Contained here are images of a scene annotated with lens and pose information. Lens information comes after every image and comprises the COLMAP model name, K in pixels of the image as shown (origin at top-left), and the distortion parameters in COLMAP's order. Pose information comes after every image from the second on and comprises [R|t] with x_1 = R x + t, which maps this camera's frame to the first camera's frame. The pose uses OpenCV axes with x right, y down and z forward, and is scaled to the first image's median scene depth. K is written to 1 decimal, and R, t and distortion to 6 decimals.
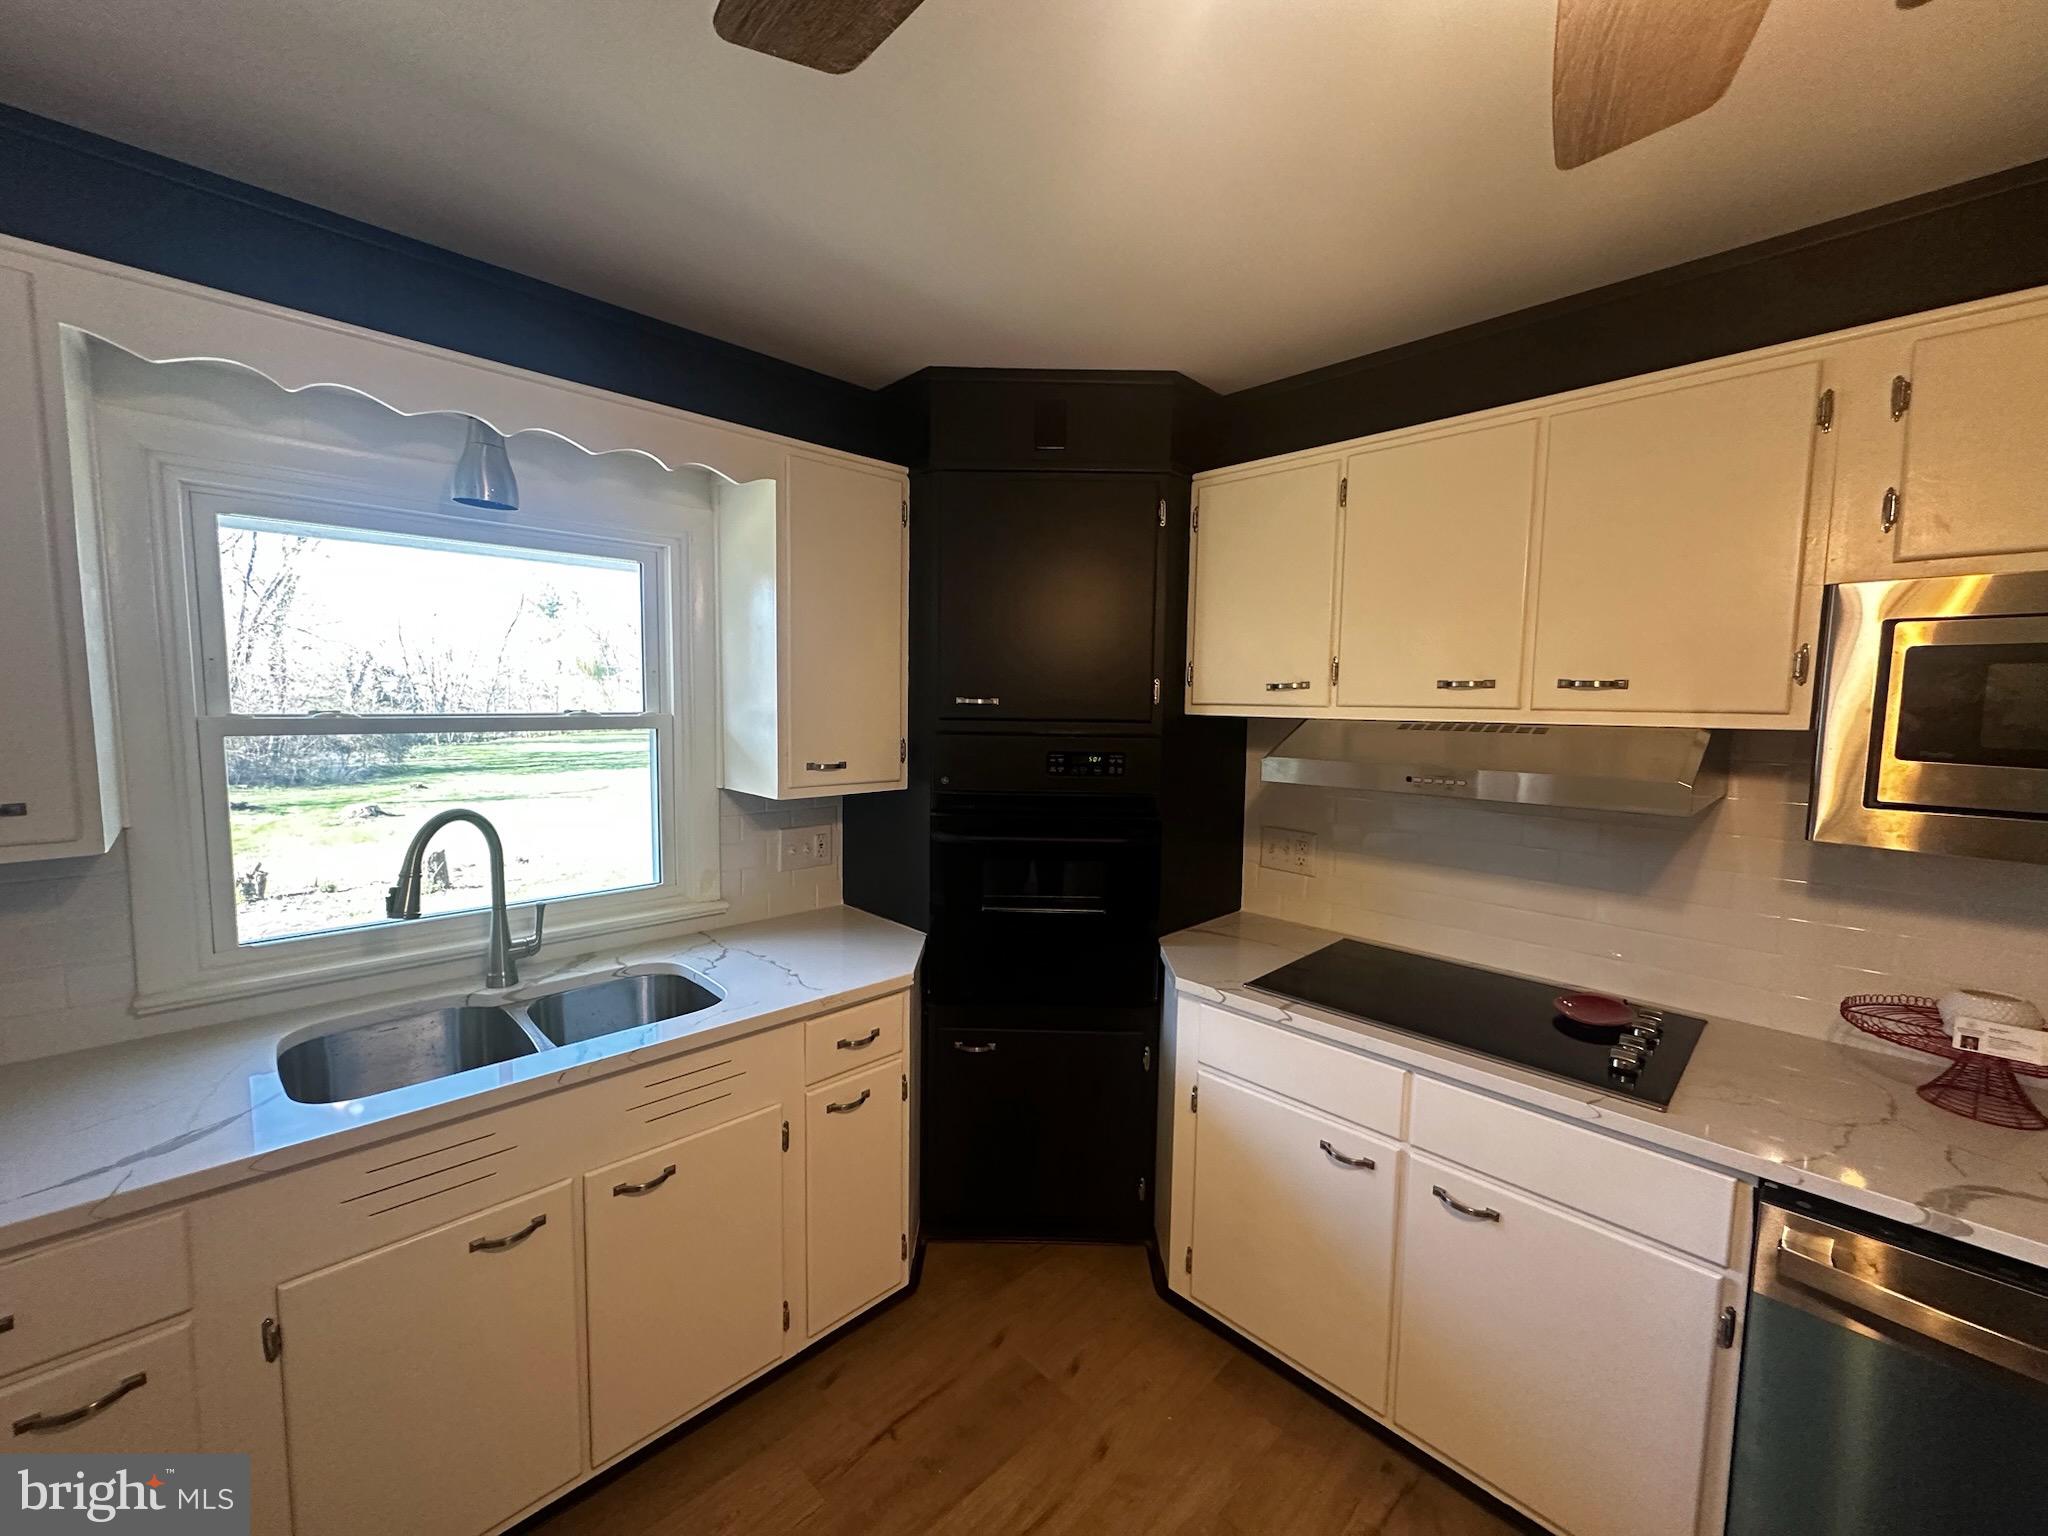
lens RADIAL K [[810.0, 0, 1022.0], [0, 810.0, 770.5], [0, 0, 1]] dist [-0.002891, 0.000127]
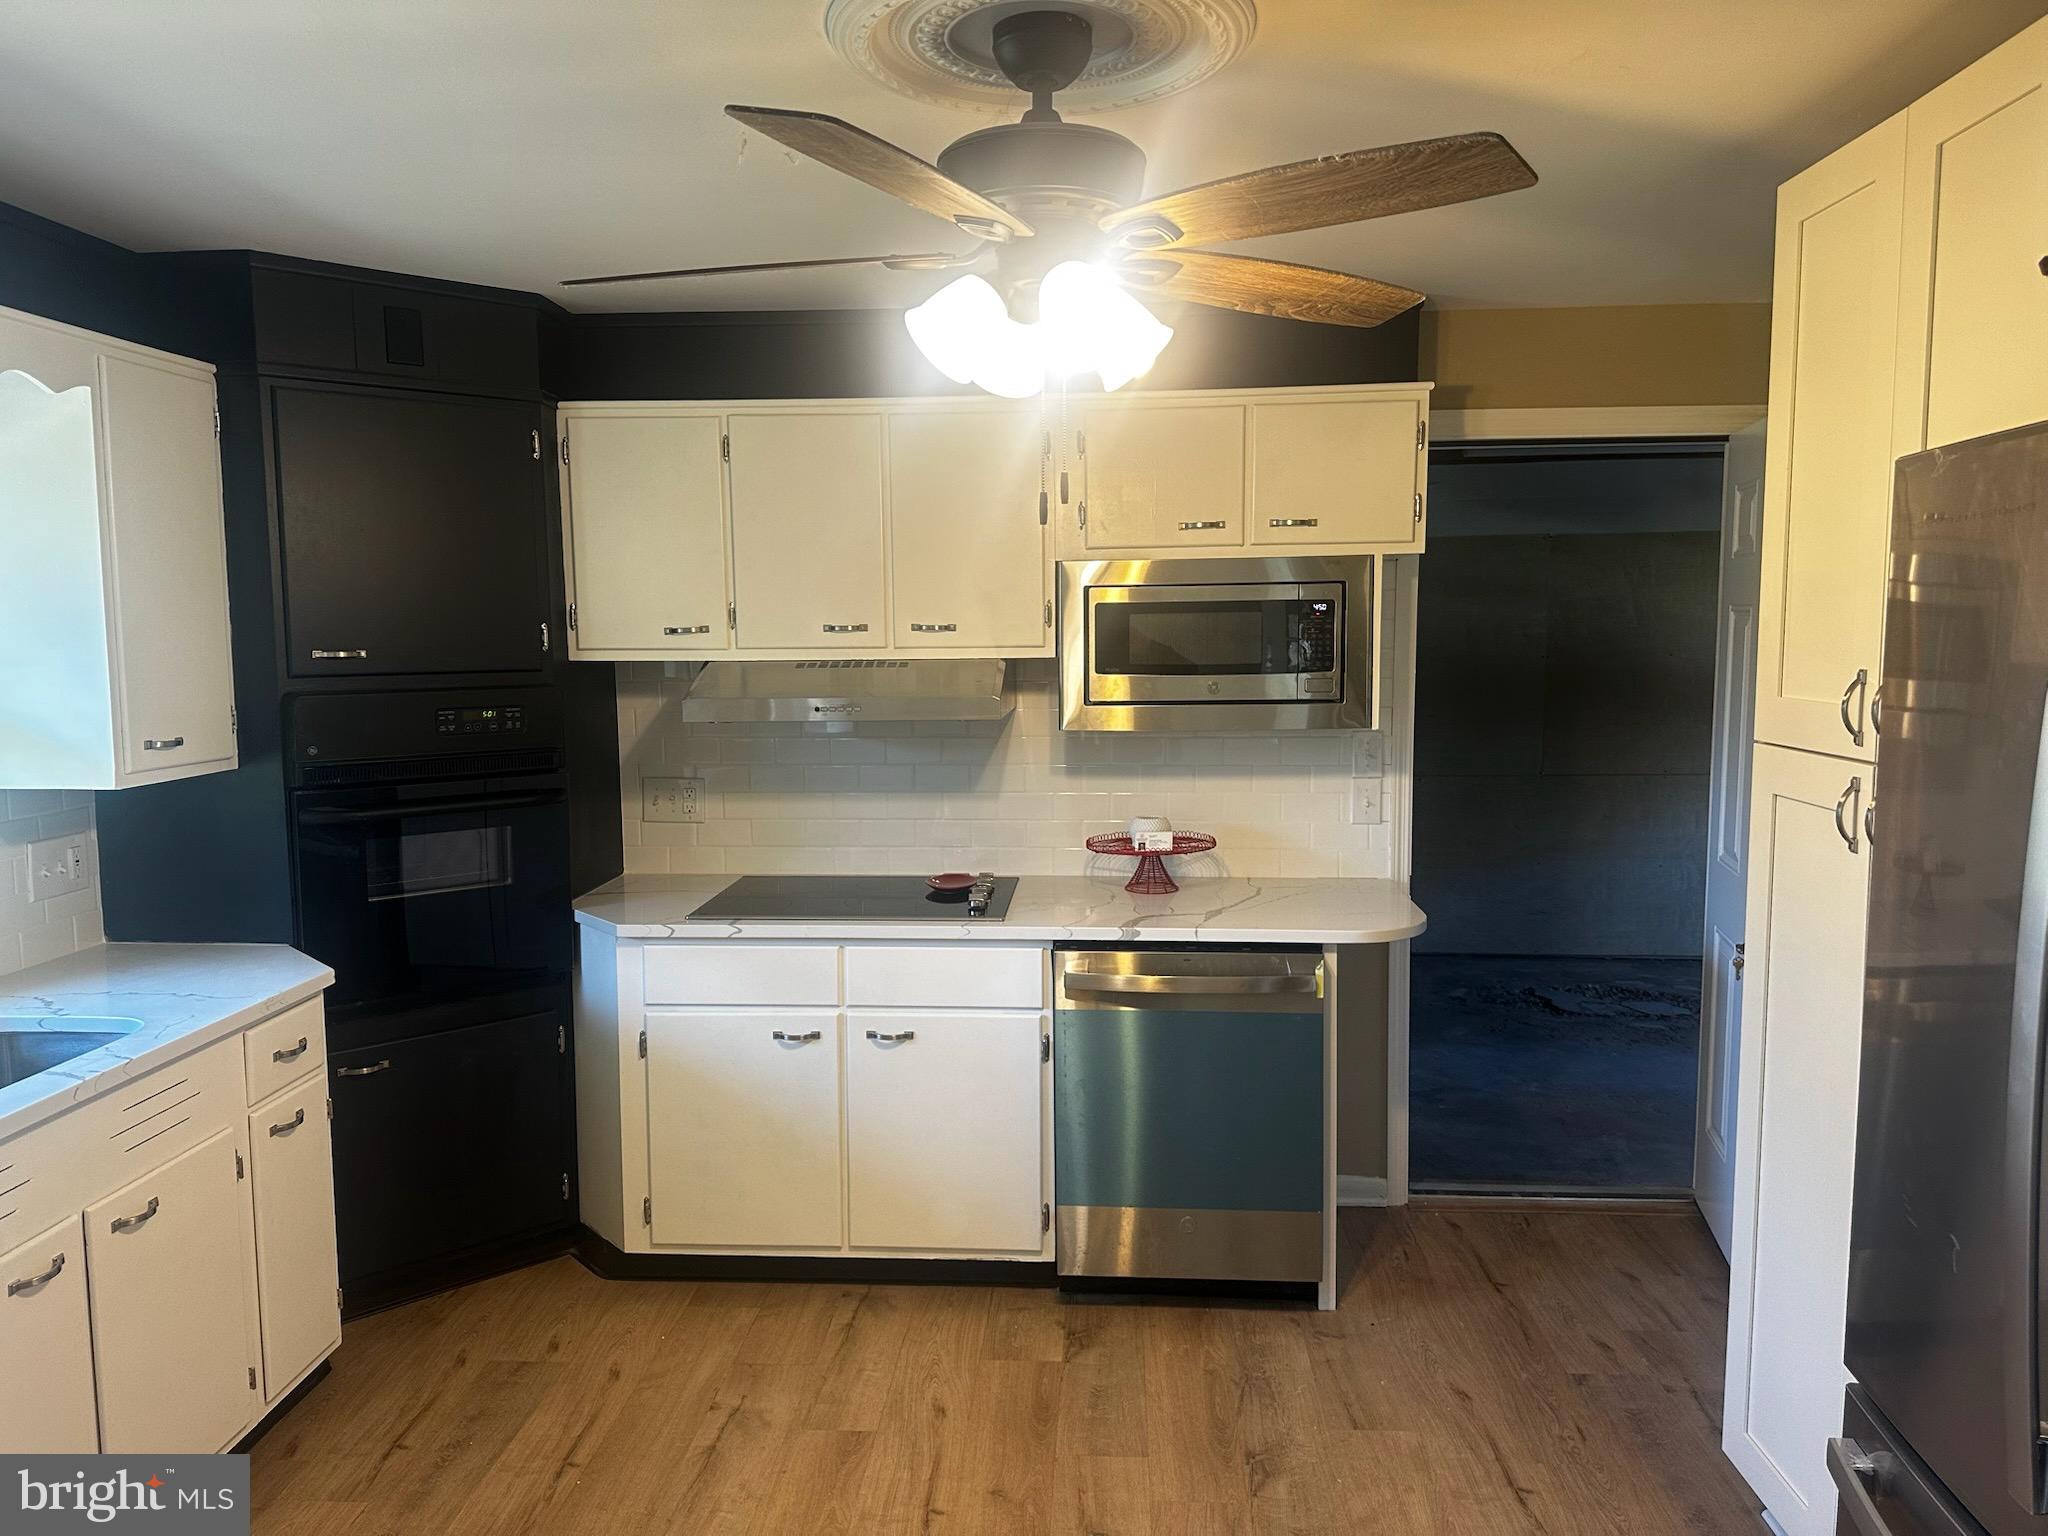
lens RADIAL K [[1436.6, 0, 1024.0], [0, 1436.6, 768.0], [0, 0, 1]] dist [0.070690, -0.089880]
pose [[0.742159, -0.088346, 0.664376, -0.641319], [0.077298, 0.995942, 0.046088, 0.020315], [-0.665752, 0.017150, 0.745976, -0.707067]]
